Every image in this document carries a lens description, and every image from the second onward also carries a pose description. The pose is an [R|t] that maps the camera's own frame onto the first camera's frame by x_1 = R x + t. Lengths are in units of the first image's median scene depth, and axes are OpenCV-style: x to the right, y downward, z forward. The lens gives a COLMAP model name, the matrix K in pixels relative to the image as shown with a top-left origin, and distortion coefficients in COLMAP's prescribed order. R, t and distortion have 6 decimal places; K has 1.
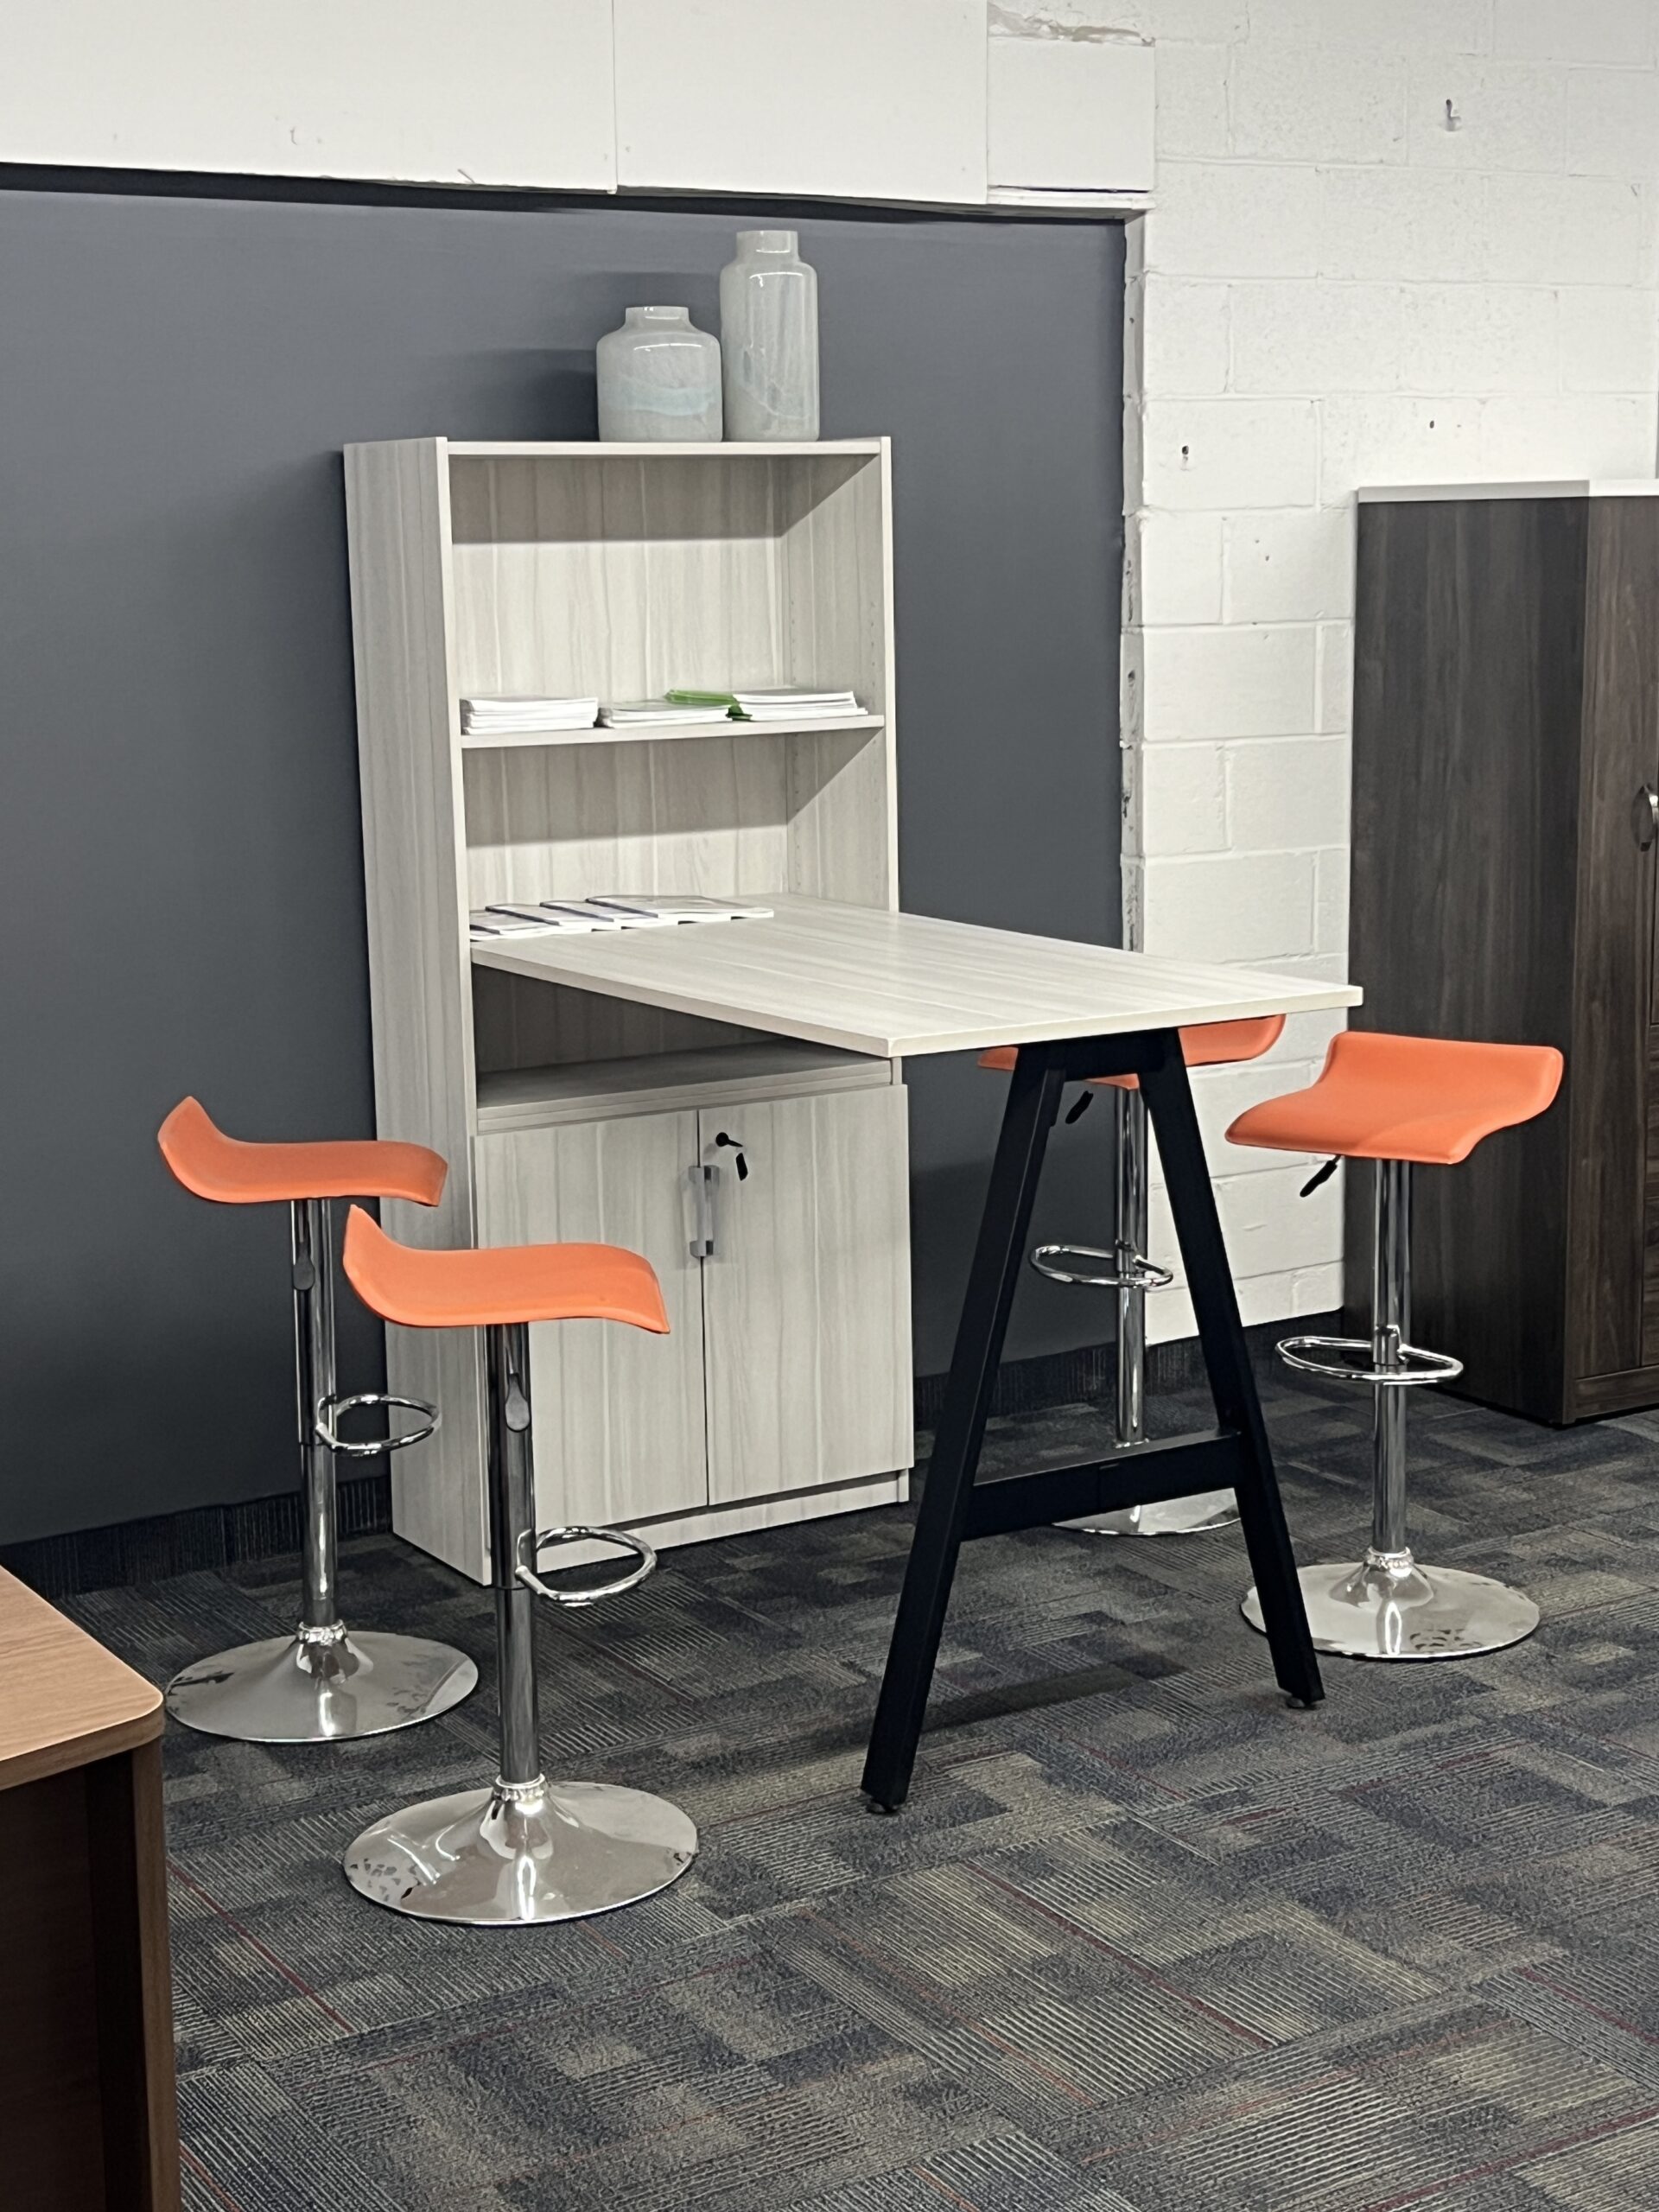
lens RADIAL K [[3316.5, 0, 829.5], [0, 3316.5, 1106.0], [0, 0, 1]] dist [0.192478, -0.680574]
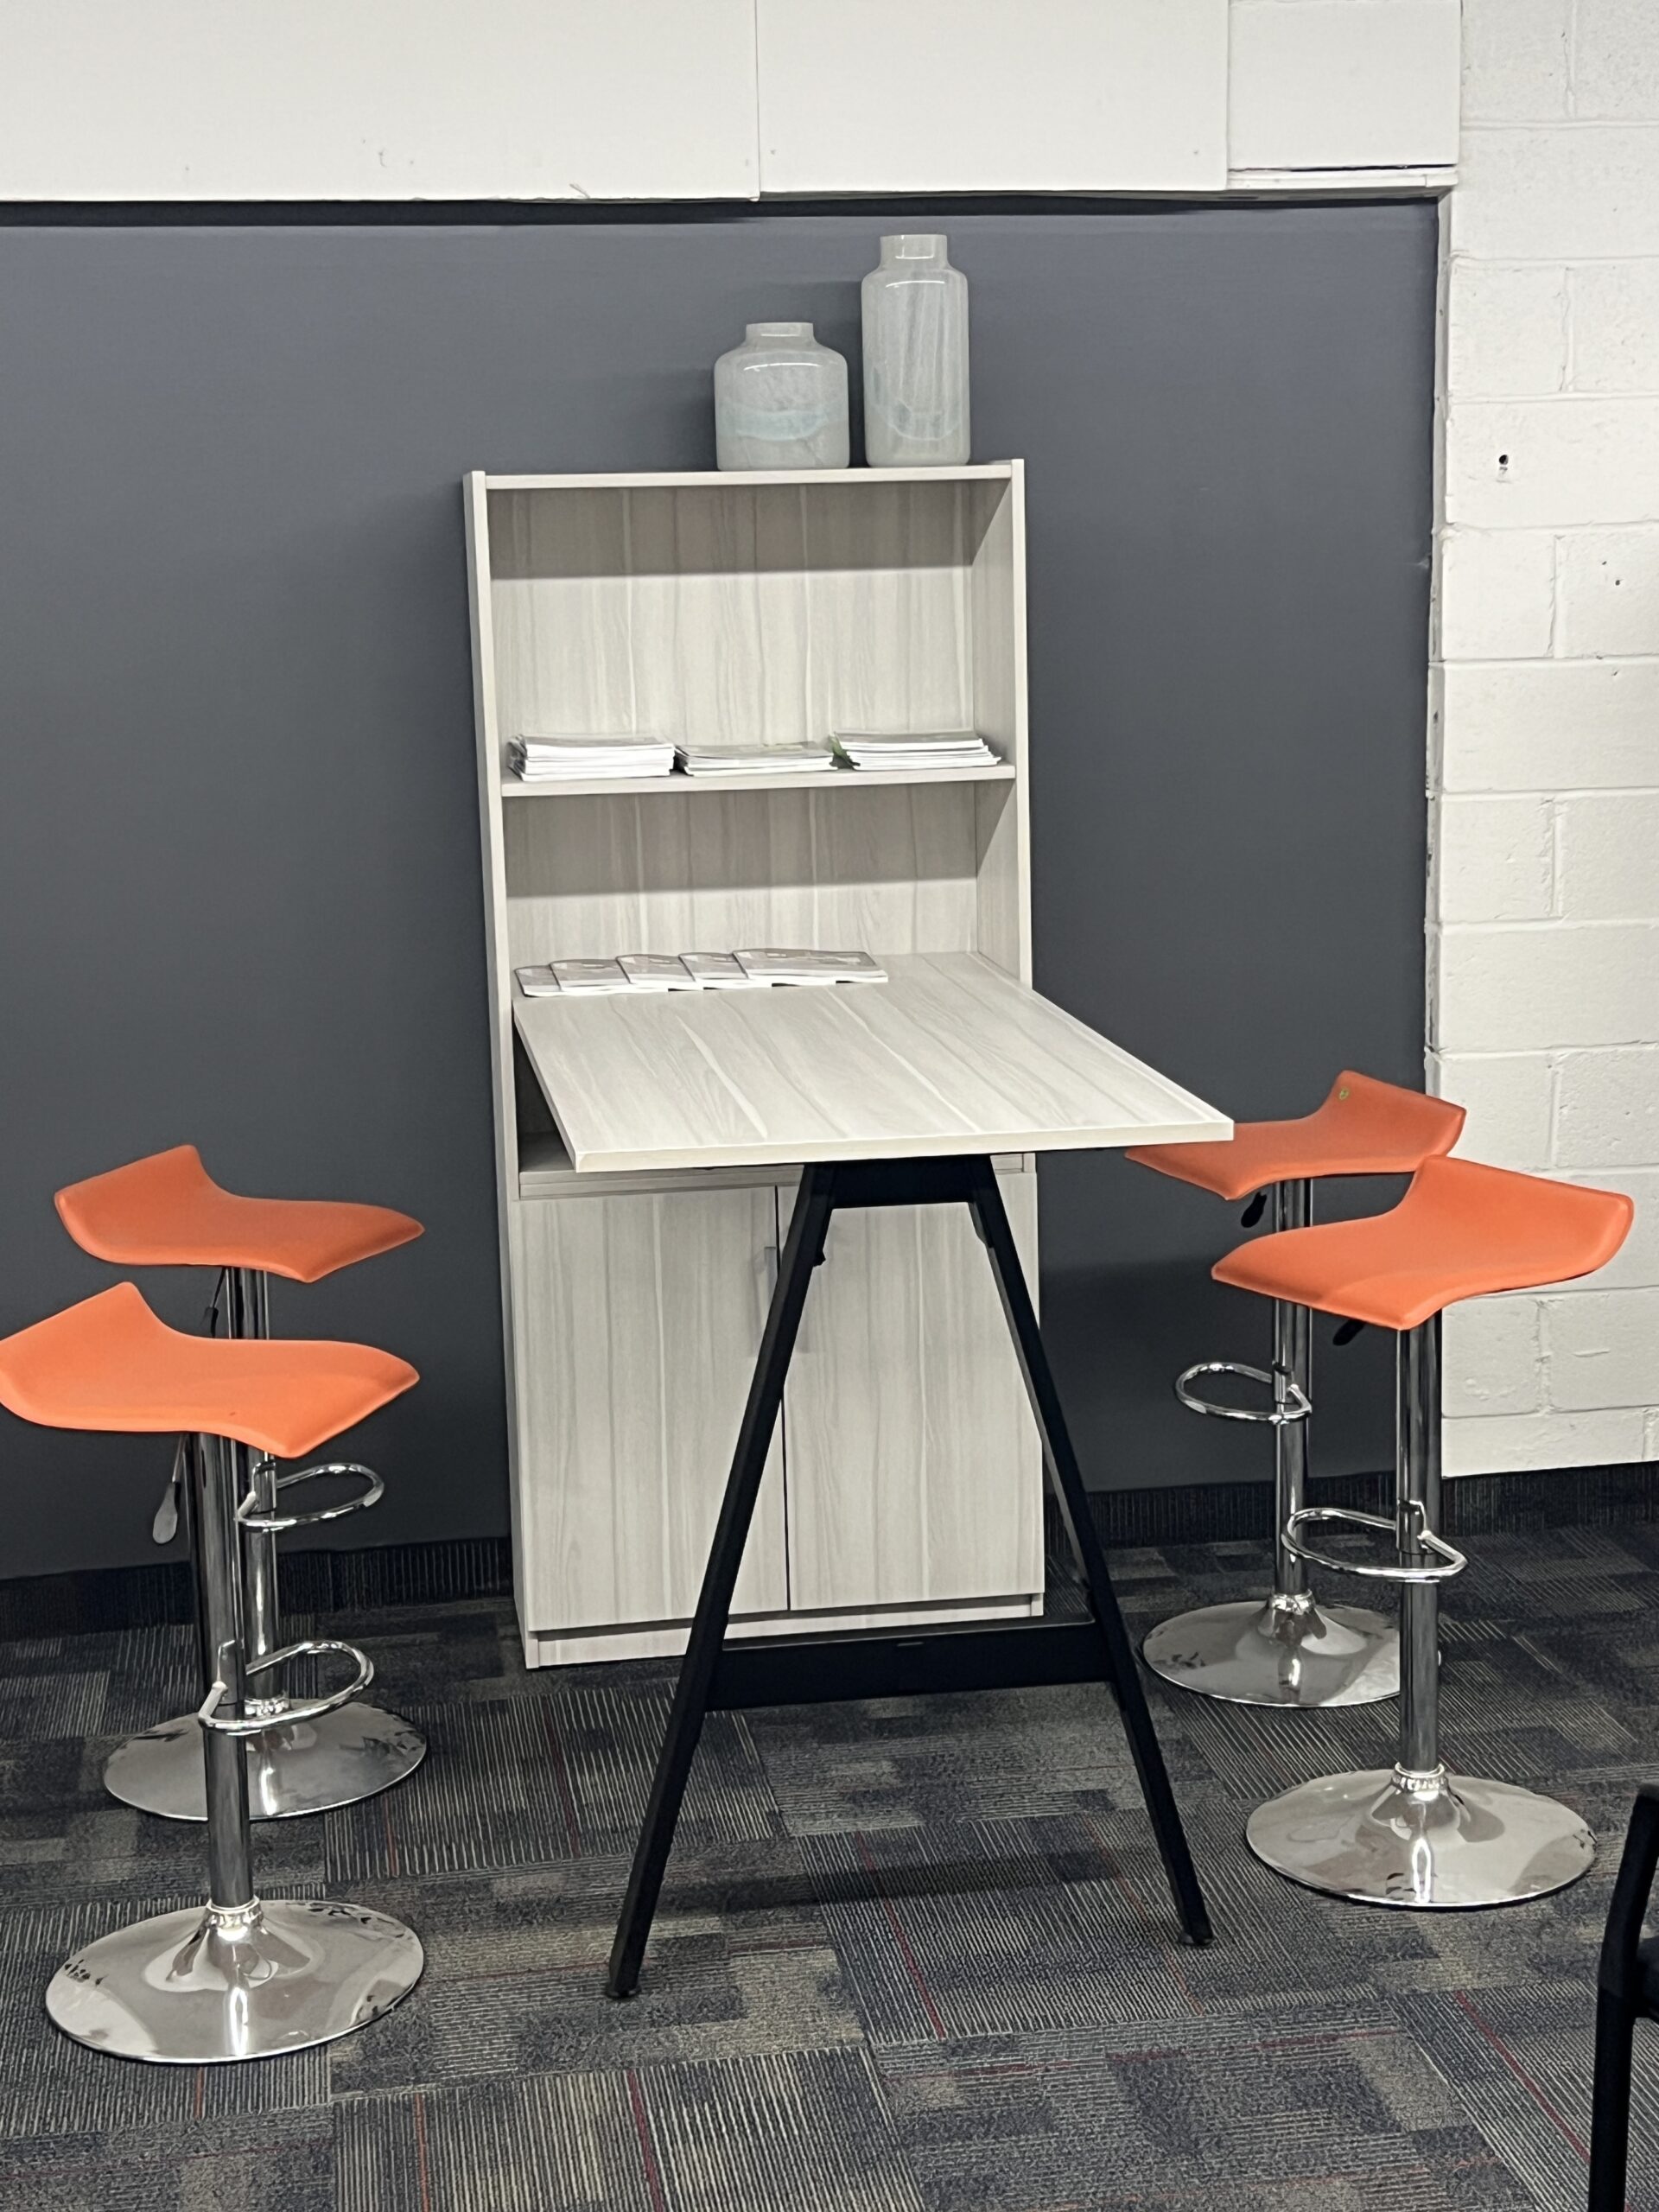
lens RADIAL K [[3316.5, 0, 829.5], [0, 3316.5, 1106.0], [0, 0, 1]] dist [0.192478, -0.680574]
pose [[0.924297, 0.063827, -0.376299, 0.316779], [-0.058555, 0.997960, 0.025443, -0.045259], [0.377155, -0.001482, 0.926149, 0.142039]]
